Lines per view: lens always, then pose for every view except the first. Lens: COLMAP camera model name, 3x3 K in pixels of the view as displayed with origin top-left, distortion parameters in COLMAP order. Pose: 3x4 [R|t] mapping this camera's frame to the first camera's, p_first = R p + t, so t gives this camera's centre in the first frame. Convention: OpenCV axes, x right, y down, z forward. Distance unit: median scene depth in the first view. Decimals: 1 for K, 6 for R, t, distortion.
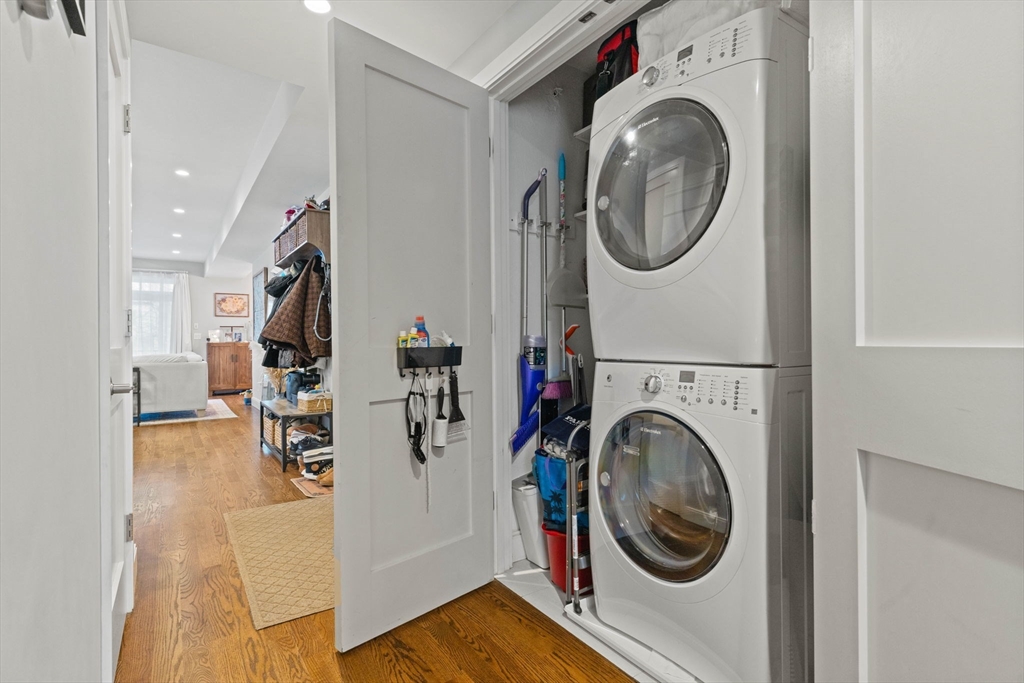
lens RADIAL K [[518.7, 0, 512.0], [0, 518.7, 341.5], [0, 0, 1]] dist [-0.000277, 0.000753]
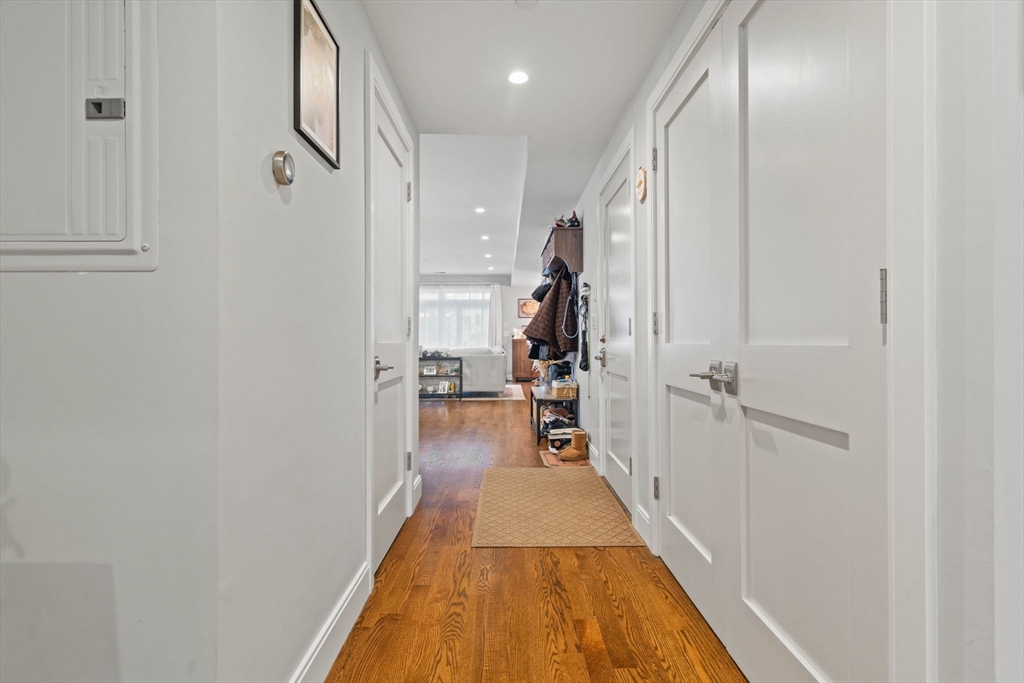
lens RADIAL K [[518.7, 0, 512.0], [0, 518.7, 341.5], [0, 0, 1]] dist [-0.000277, 0.000753]
pose [[0.820848, 0.006840, -0.571105, 0.199601], [-0.003027, 0.999966, 0.007626, -0.002016], [0.571138, -0.004531, 0.820842, -0.038225]]
